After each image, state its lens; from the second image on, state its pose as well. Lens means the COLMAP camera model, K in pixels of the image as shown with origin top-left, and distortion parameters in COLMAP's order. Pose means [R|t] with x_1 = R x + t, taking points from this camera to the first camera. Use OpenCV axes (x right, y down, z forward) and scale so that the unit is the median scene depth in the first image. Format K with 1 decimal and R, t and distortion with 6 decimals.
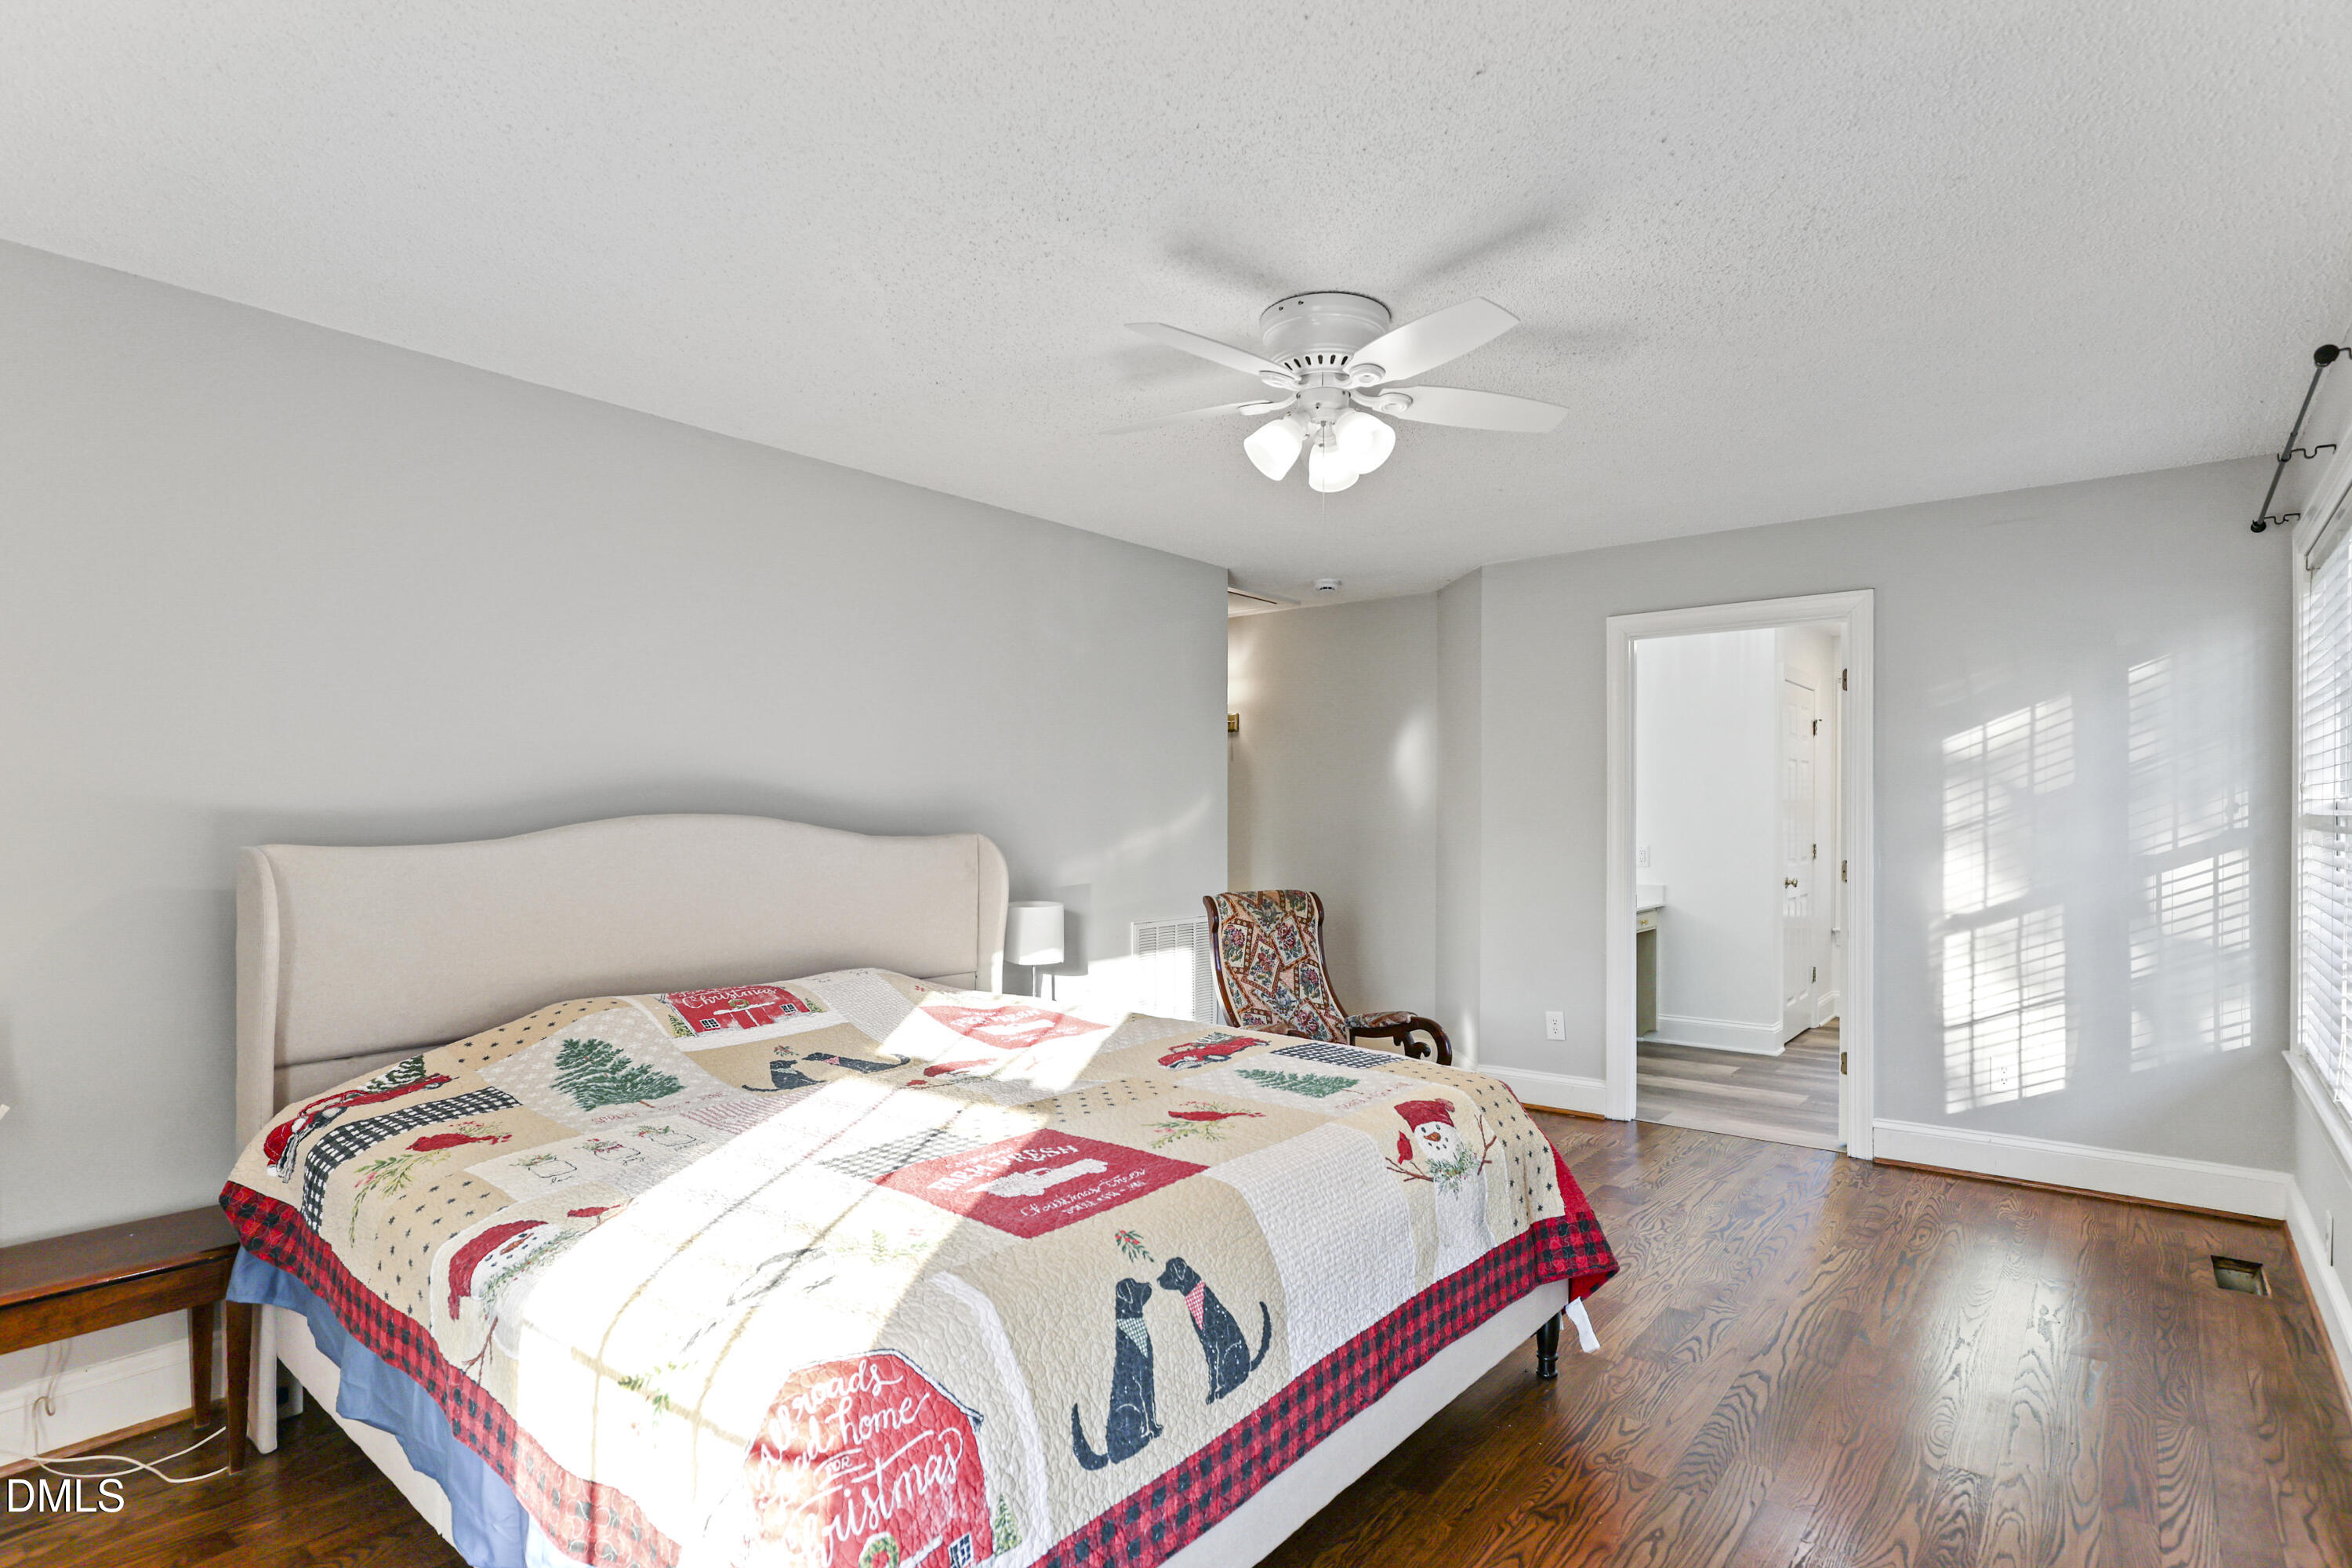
lens RADIAL K [[1206.4, 0, 1173.8], [0, 1206.4, 800.9], [0, 0, 1]] dist [-0.016539, -0.000237]
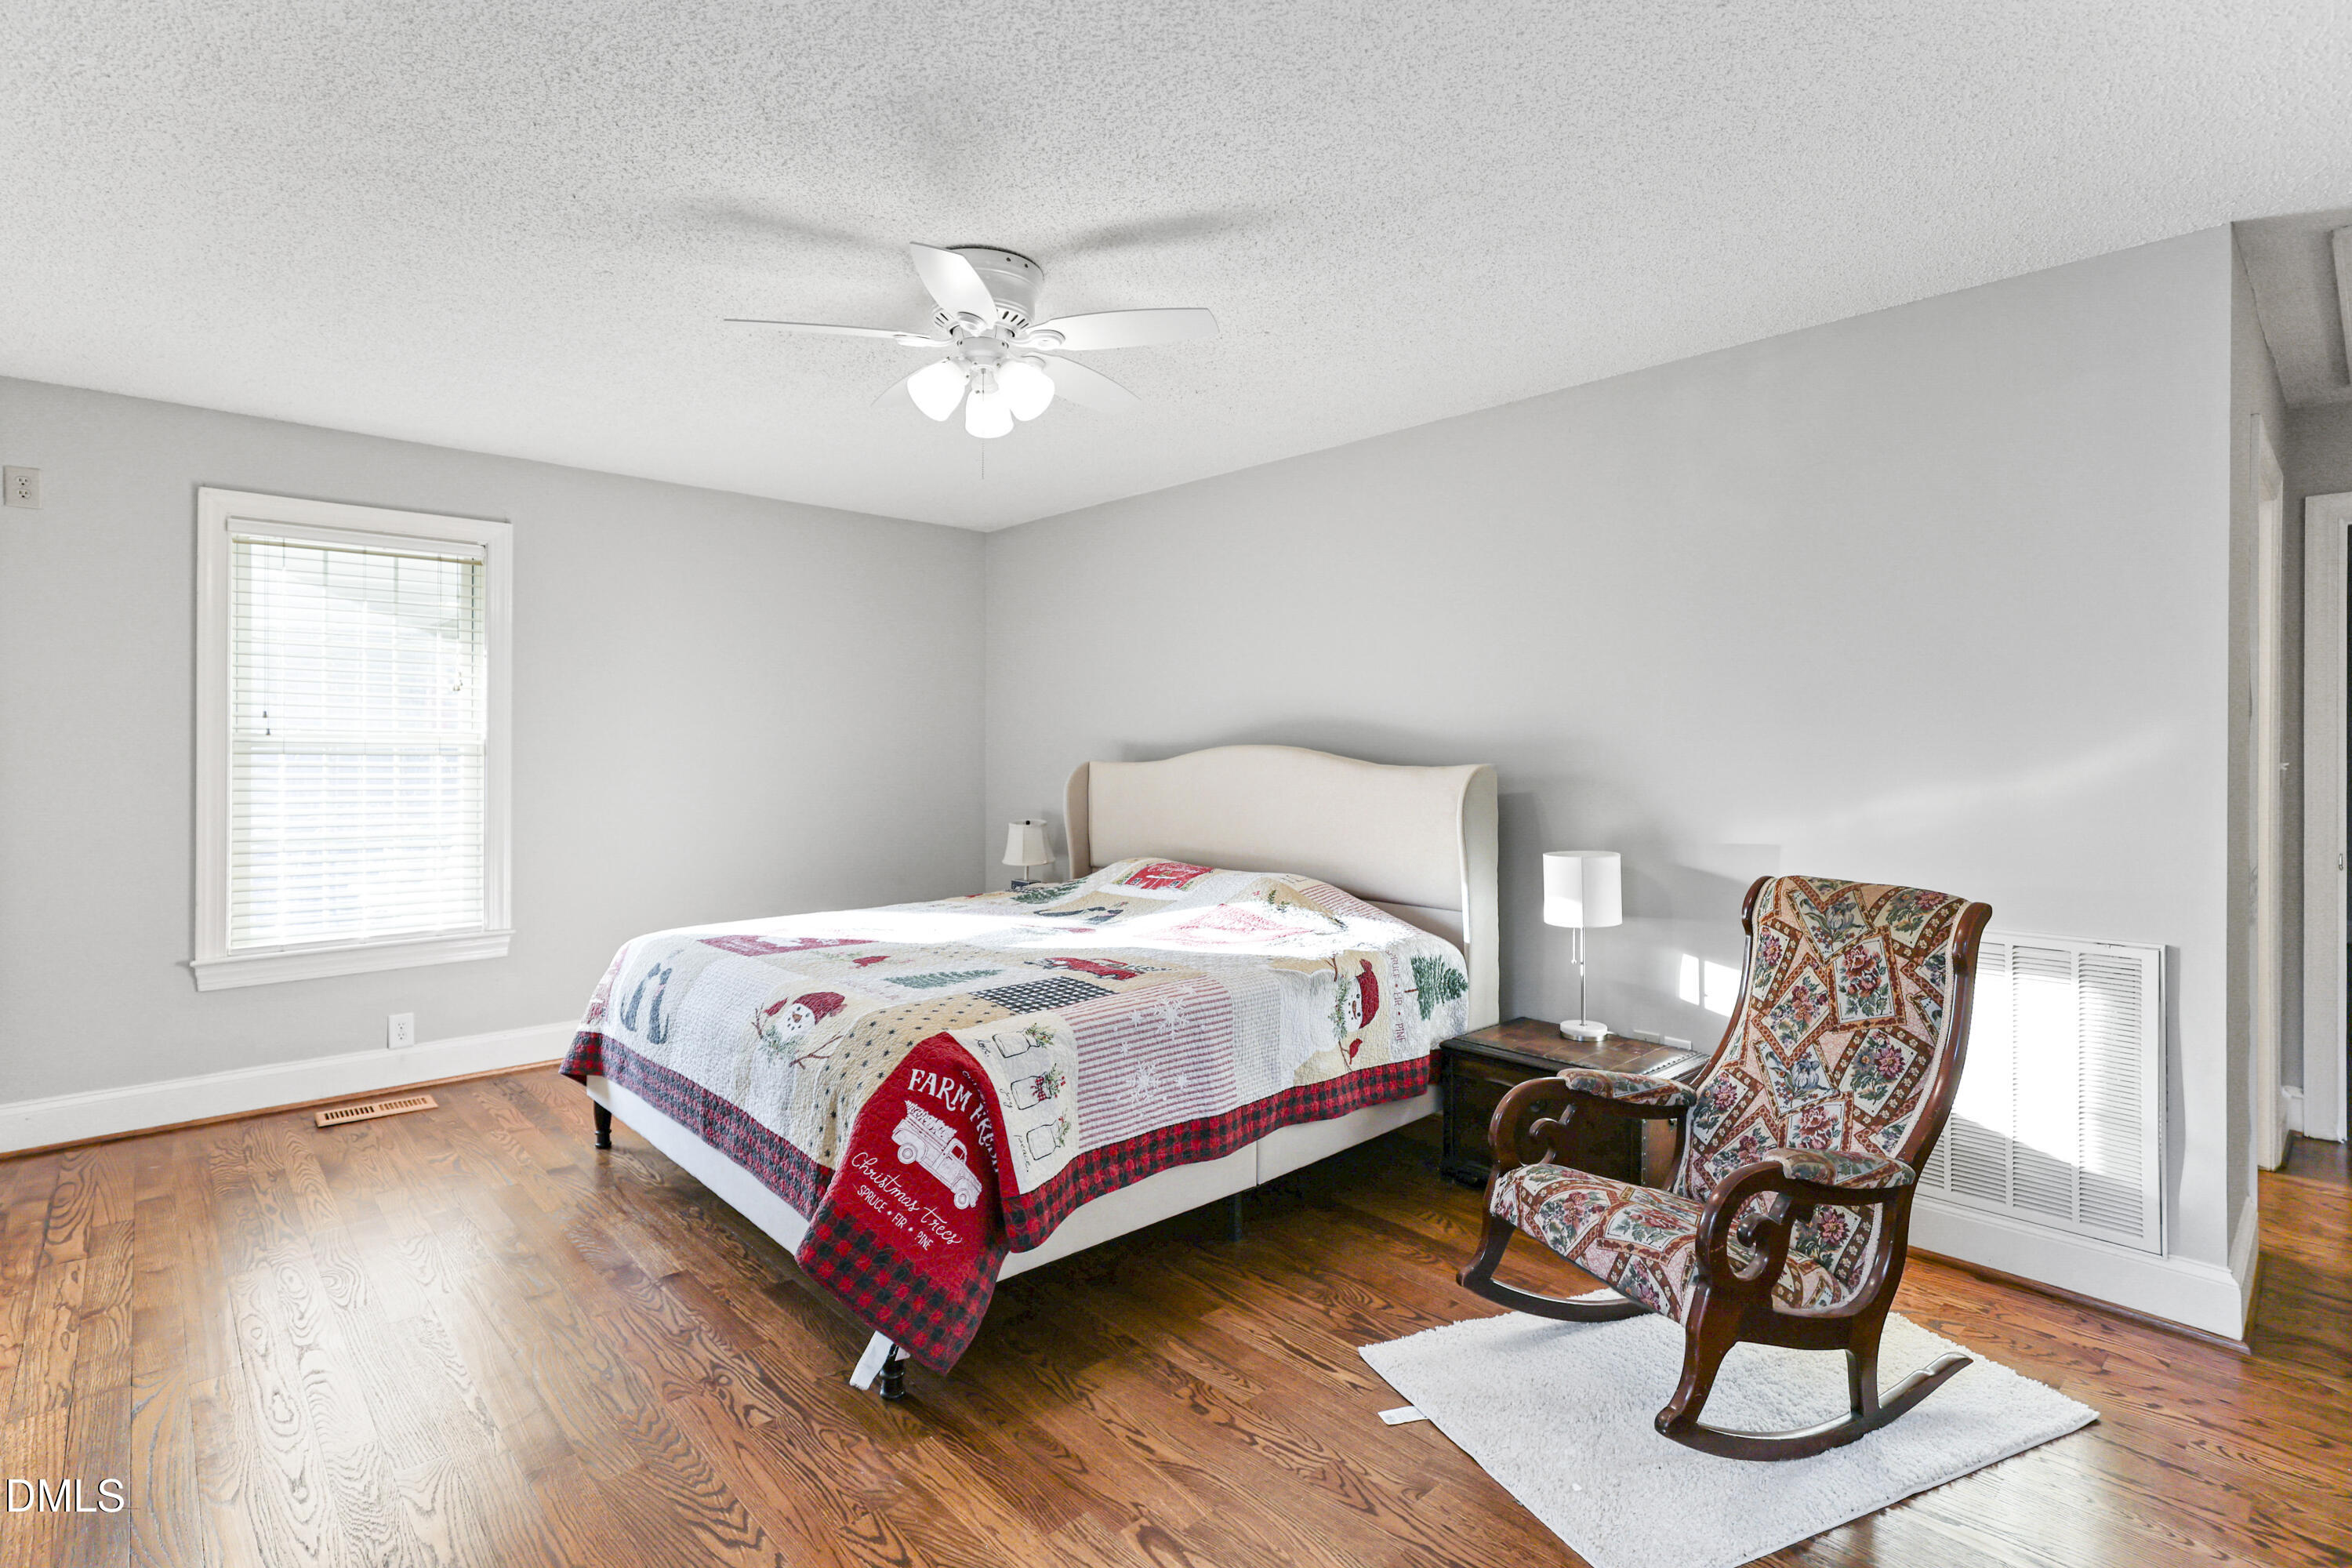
lens RADIAL K [[1132.6, 0, 1165.6], [0, 1132.6, 741.9], [0, 0, 1]] dist [-0.003203, -0.000500]
pose [[-0.149905, -0.007433, -0.988672, 0.647597], [0.008918, 0.999921, -0.008870, 0.012867], [0.988660, -0.010146, -0.149827, 0.788441]]
